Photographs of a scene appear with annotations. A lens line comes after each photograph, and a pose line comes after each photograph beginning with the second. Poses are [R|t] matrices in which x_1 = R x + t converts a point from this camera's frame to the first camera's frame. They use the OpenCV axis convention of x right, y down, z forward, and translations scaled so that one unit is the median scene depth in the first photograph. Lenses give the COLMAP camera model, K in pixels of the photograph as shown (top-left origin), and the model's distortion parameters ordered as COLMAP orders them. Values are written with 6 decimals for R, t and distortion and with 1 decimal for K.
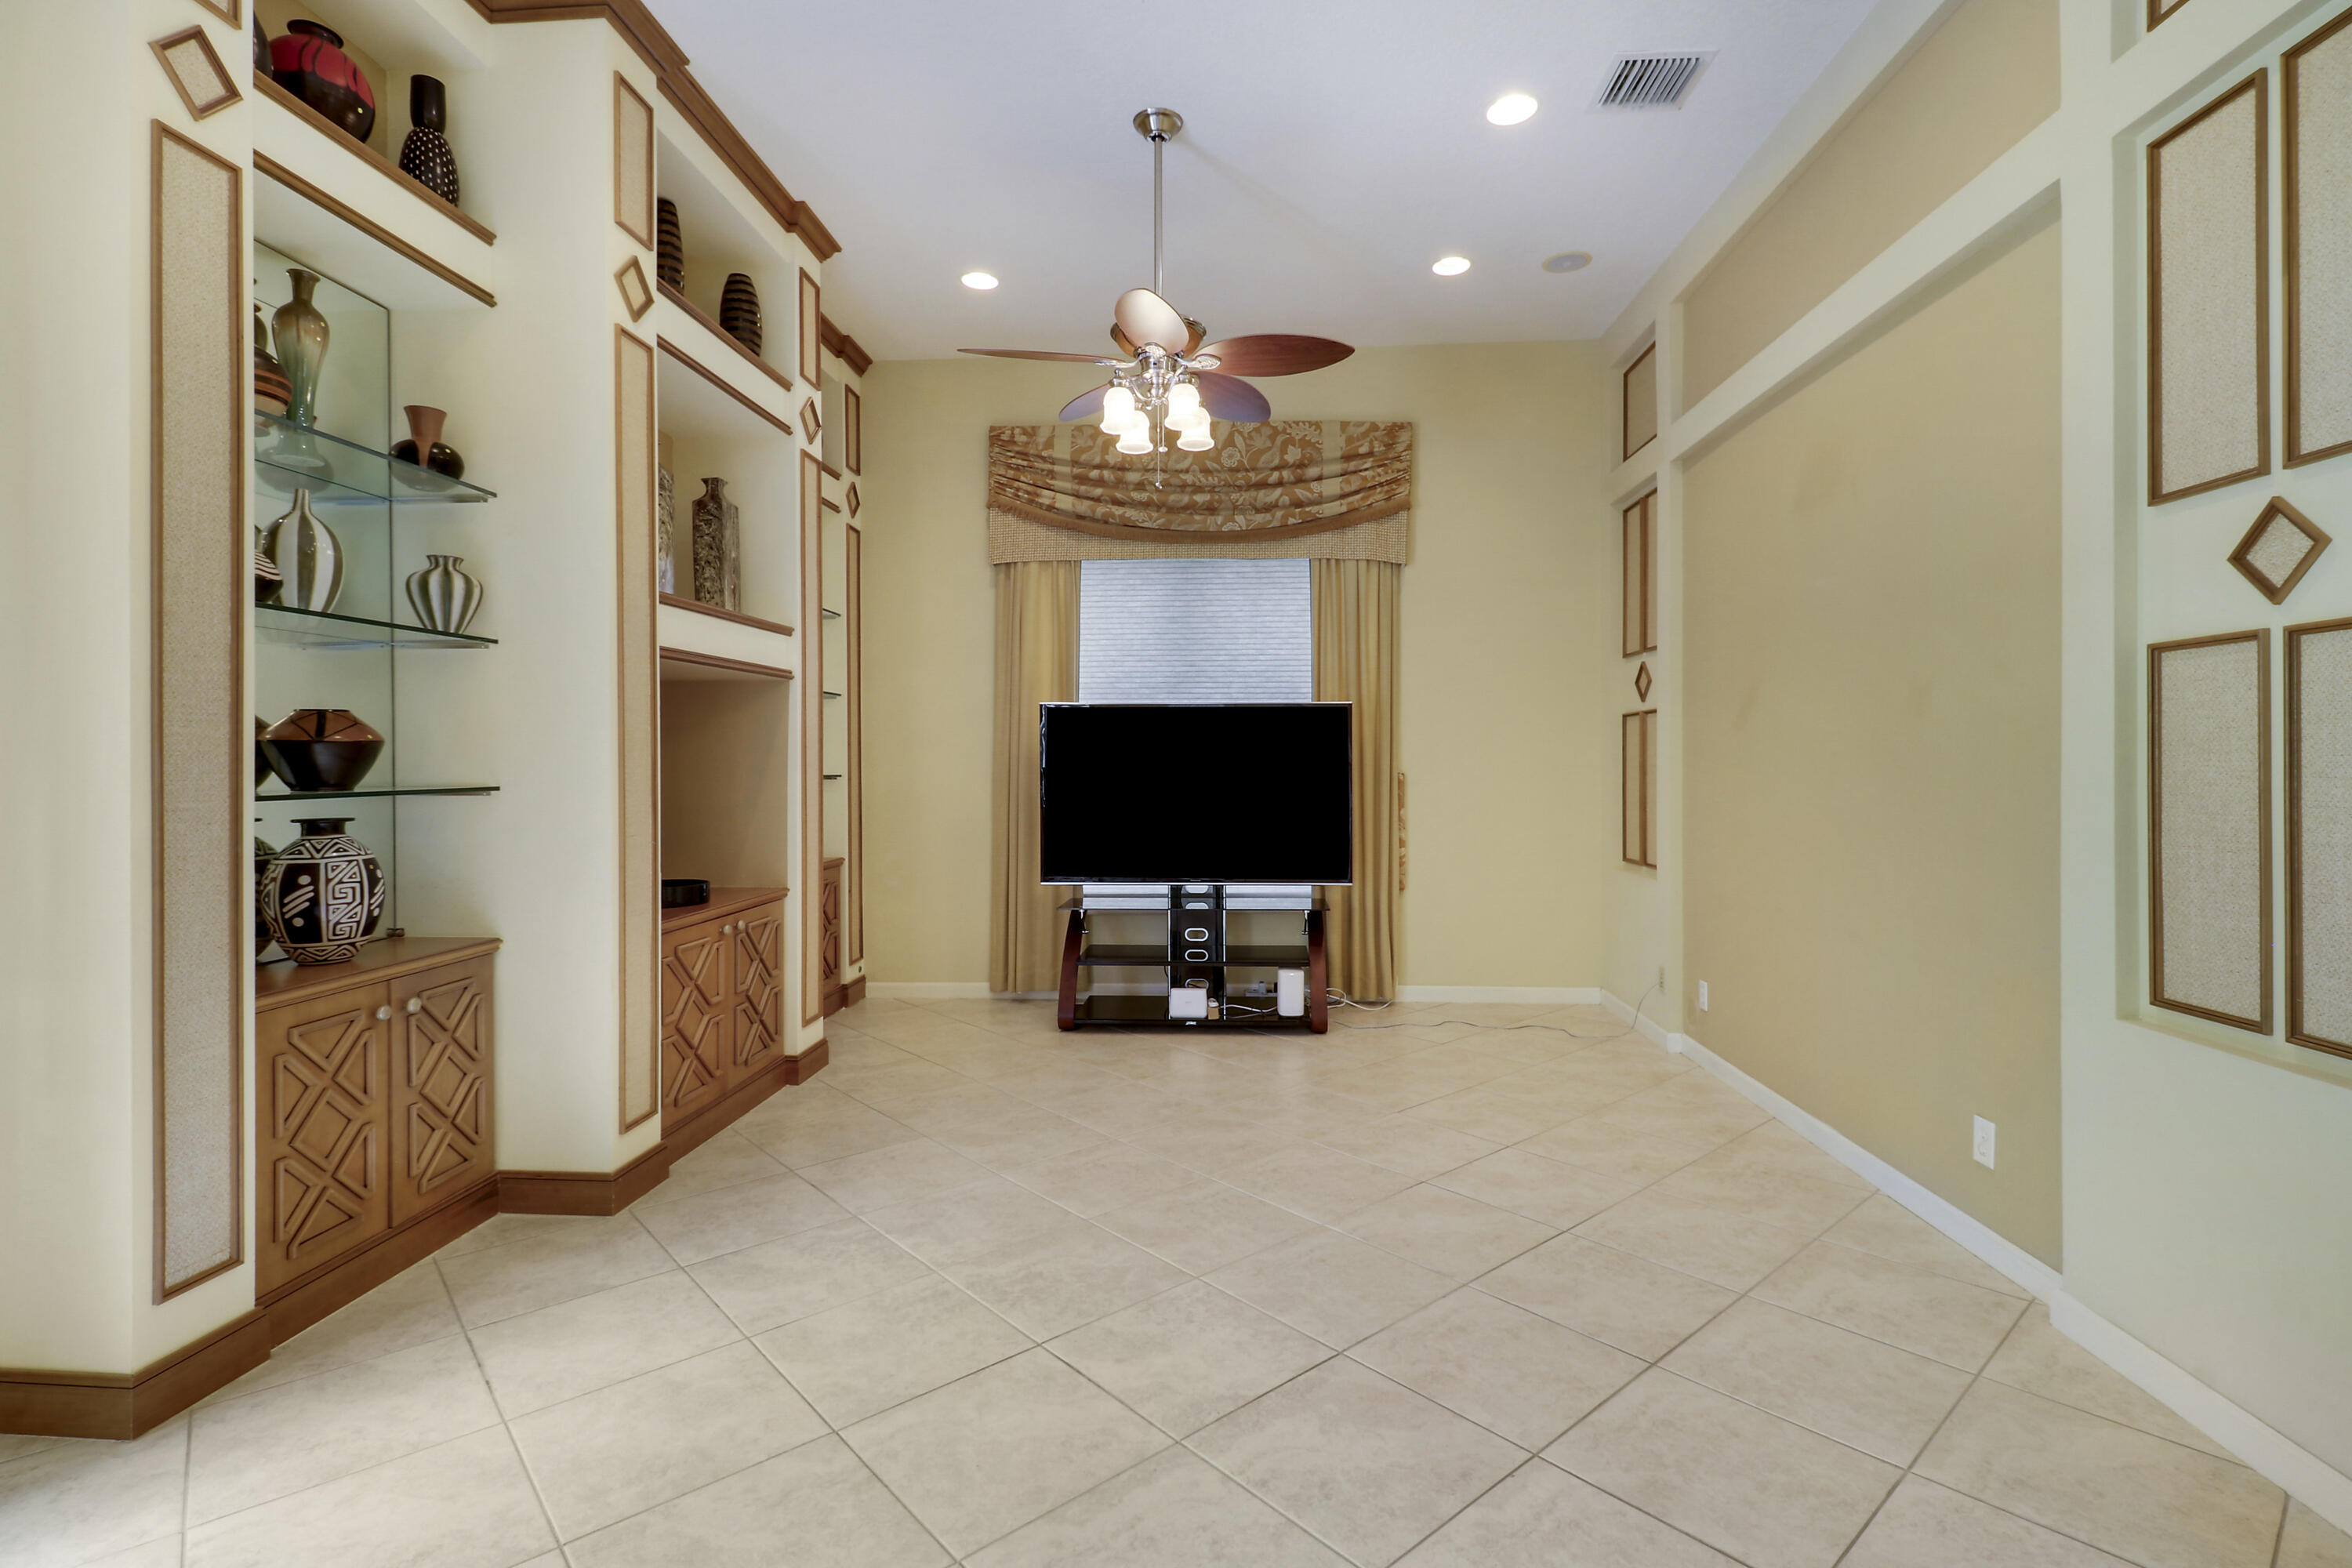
lens RADIAL K [[1101.6, 0, 1180.9], [0, 1101.6, 768.5], [0, 0, 1]] dist [0.011978, -0.014601]
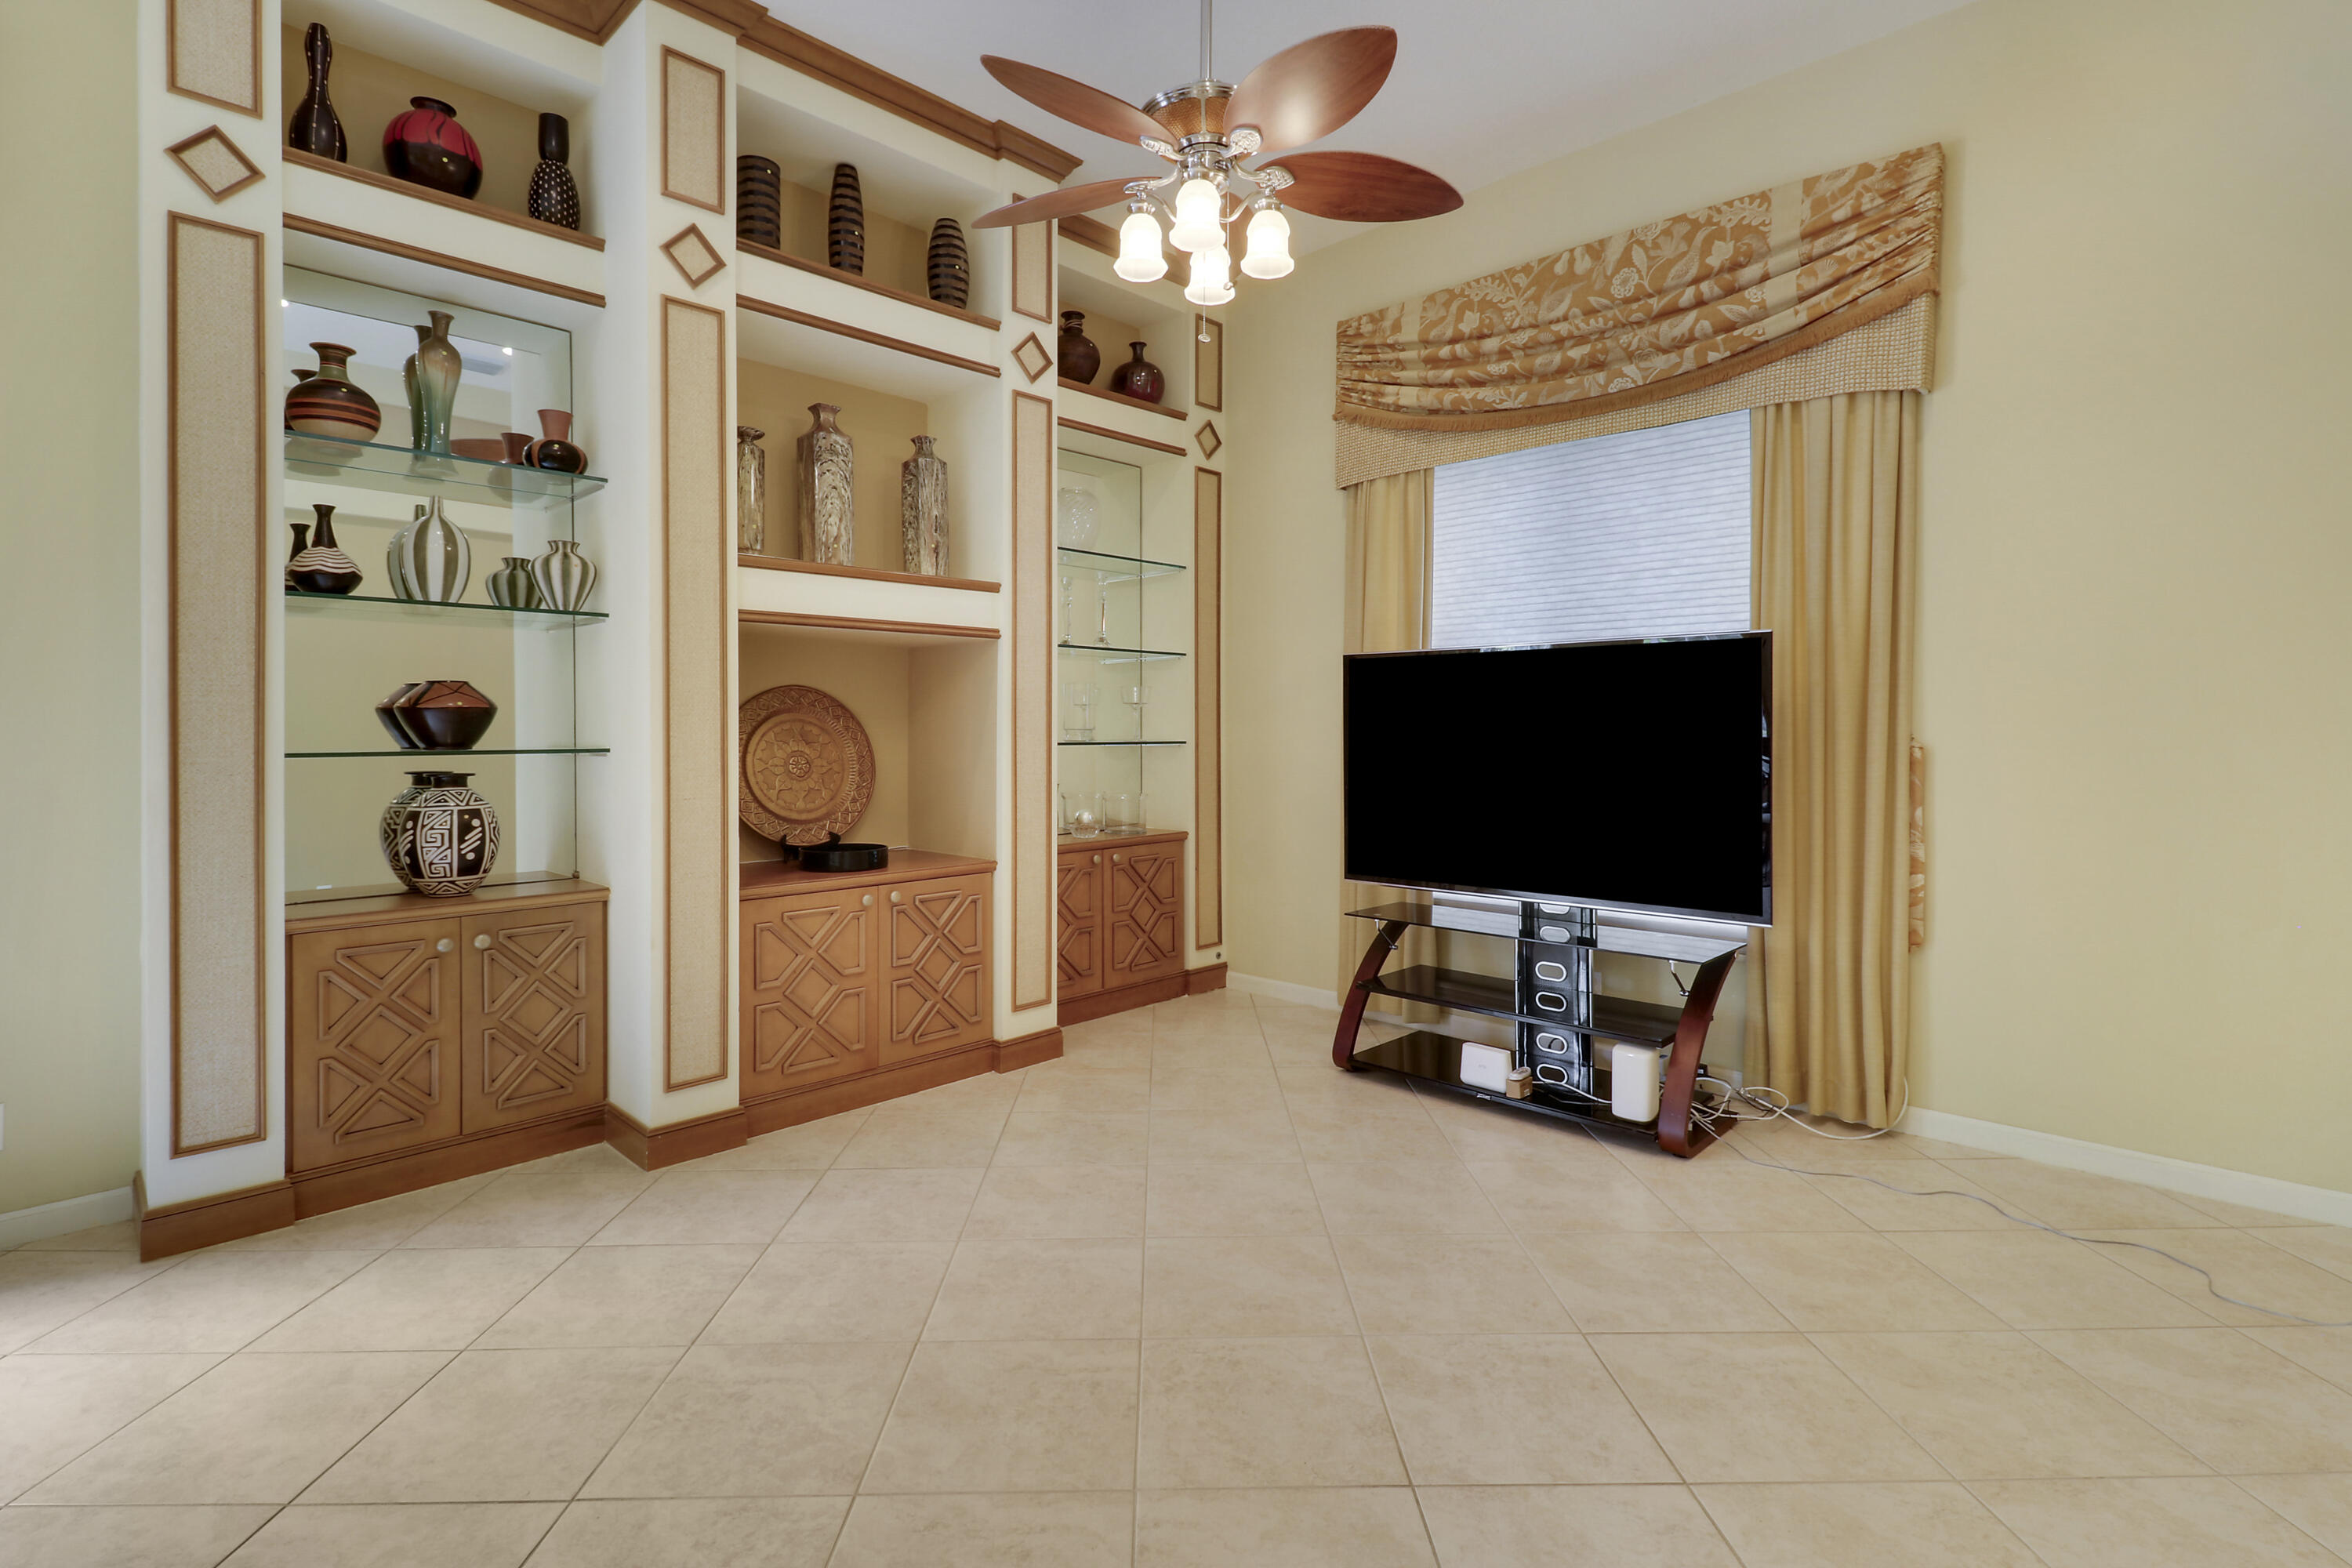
lens RADIAL K [[1101.6, 0, 1157.4], [0, 1101.6, 744.7], [0, 0, 1]] dist [0.011978, -0.014601]
pose [[0.761399, 0.009547, -0.648214, 0.356111], [-0.004372, 0.999944, 0.009592, -0.000527], [0.648269, -0.004470, 0.761398, 0.375672]]
